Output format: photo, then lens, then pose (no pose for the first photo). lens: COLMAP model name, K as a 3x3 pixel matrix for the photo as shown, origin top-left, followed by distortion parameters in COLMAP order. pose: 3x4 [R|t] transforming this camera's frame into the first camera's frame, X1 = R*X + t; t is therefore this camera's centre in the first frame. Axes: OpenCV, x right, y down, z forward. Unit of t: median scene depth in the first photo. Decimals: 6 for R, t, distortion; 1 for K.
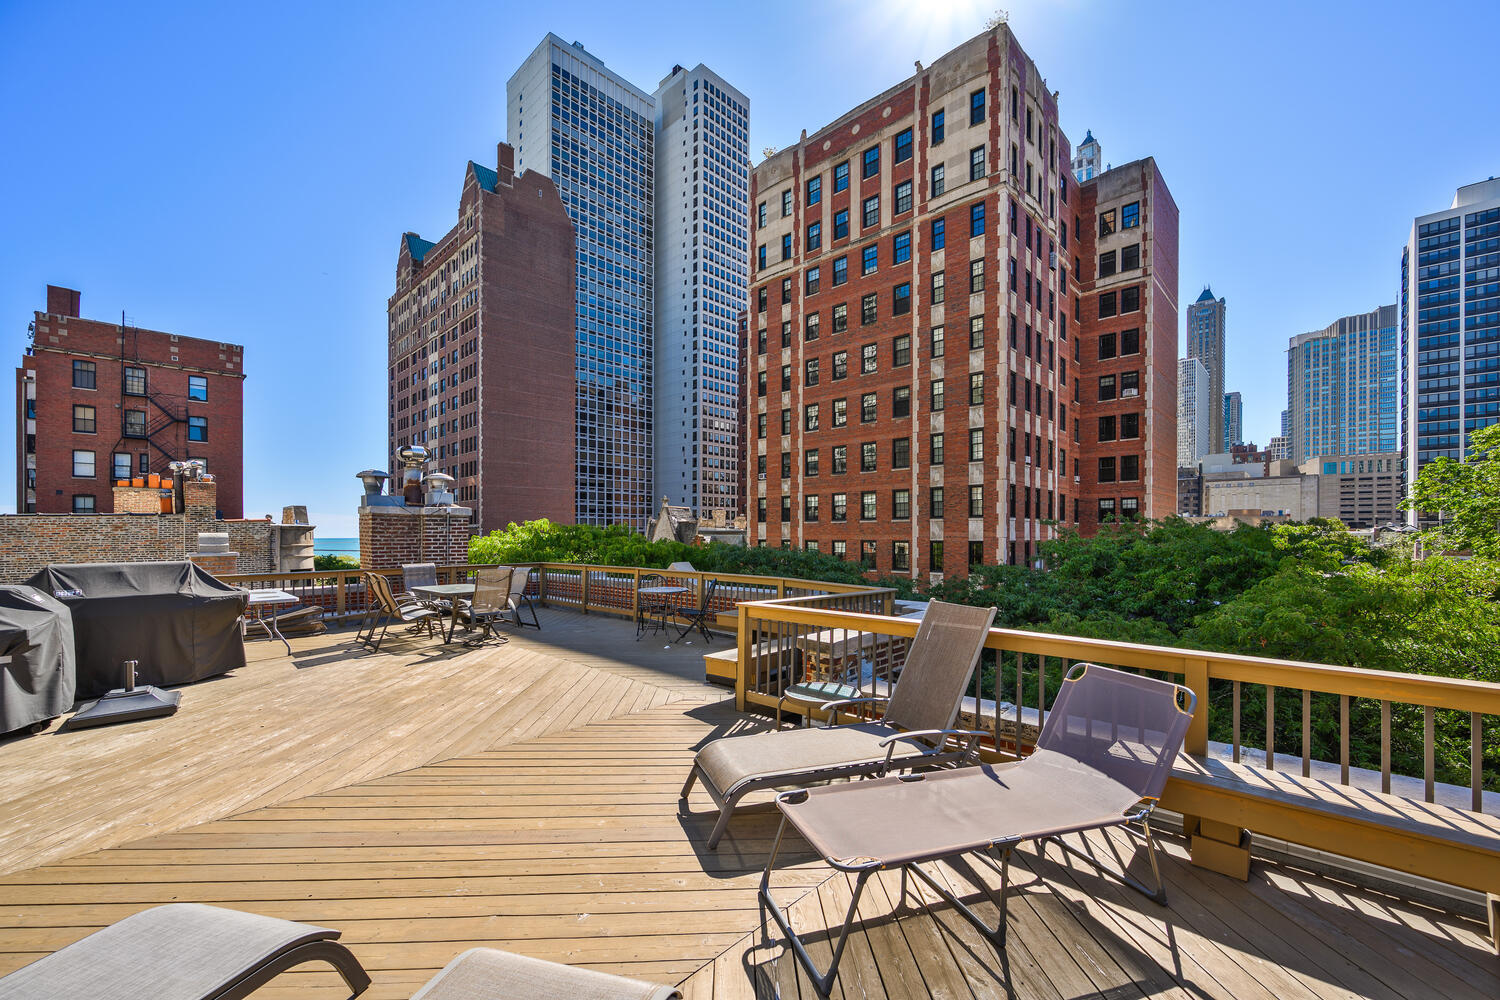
lens RADIAL K [[614.3, 0, 792.2], [0, 614.3, 540.3], [0, 0, 1]] dist [0.000493, 0.000024]
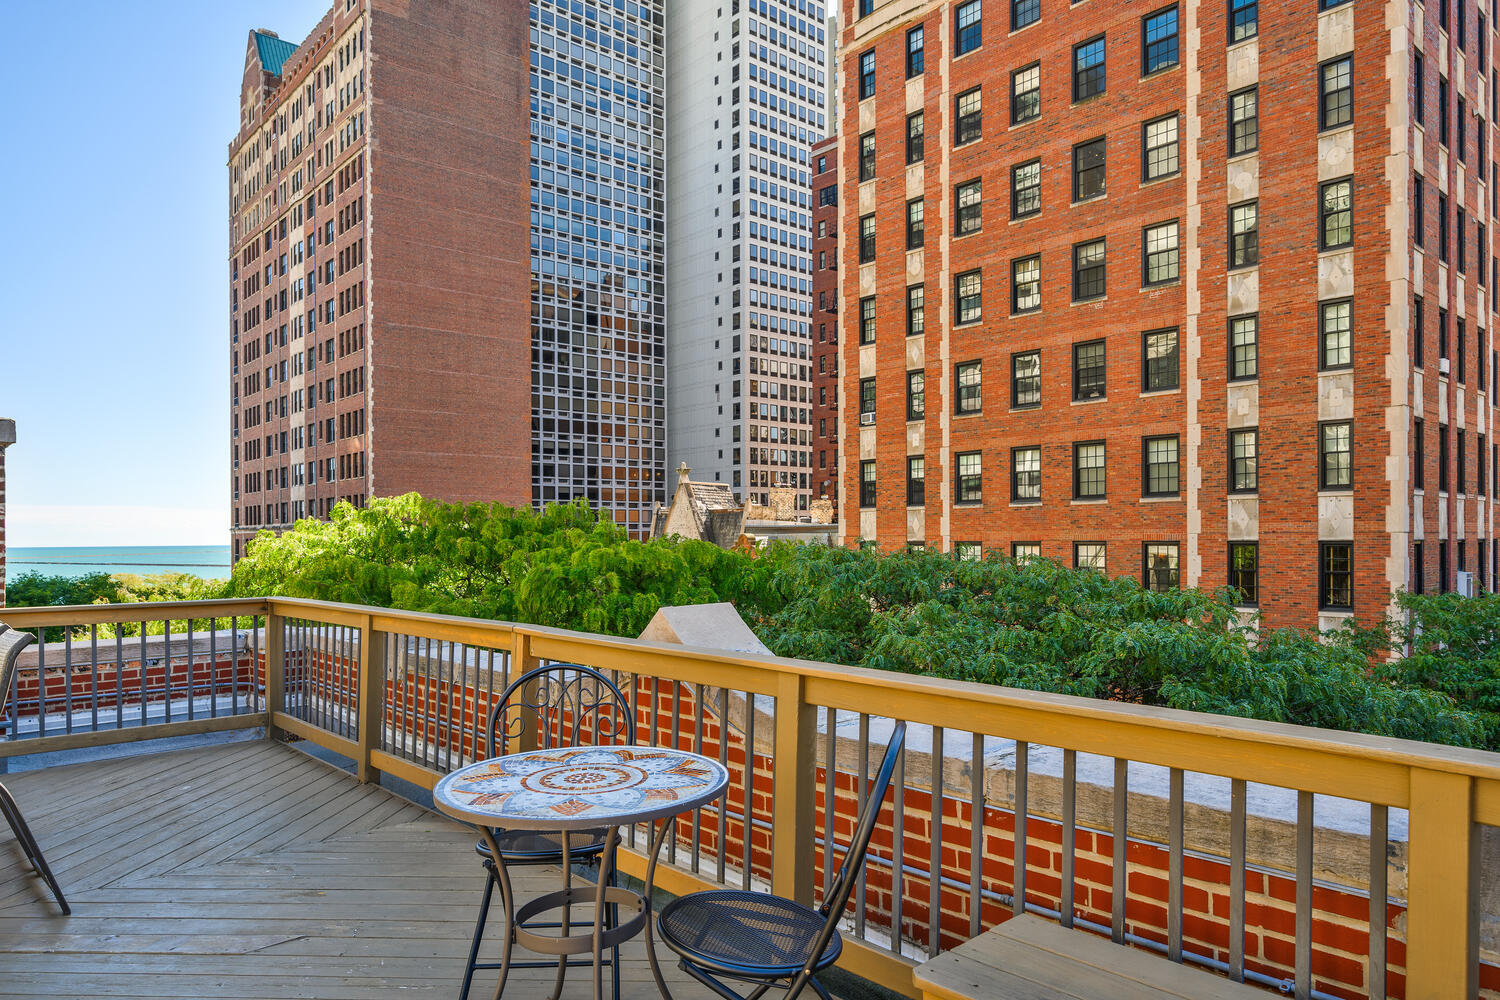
lens RADIAL K [[725.8, 0, 749.8], [0, 725.8, 553.9], [0, 0, 1]] dist [-0.000857, -0.000104]
pose [[0.990928, -0.004890, -0.134304, -0.063188], [0.004980, 0.999988, 0.000340, 0.008106], [0.134301, -0.001006, 0.990940, 0.370992]]
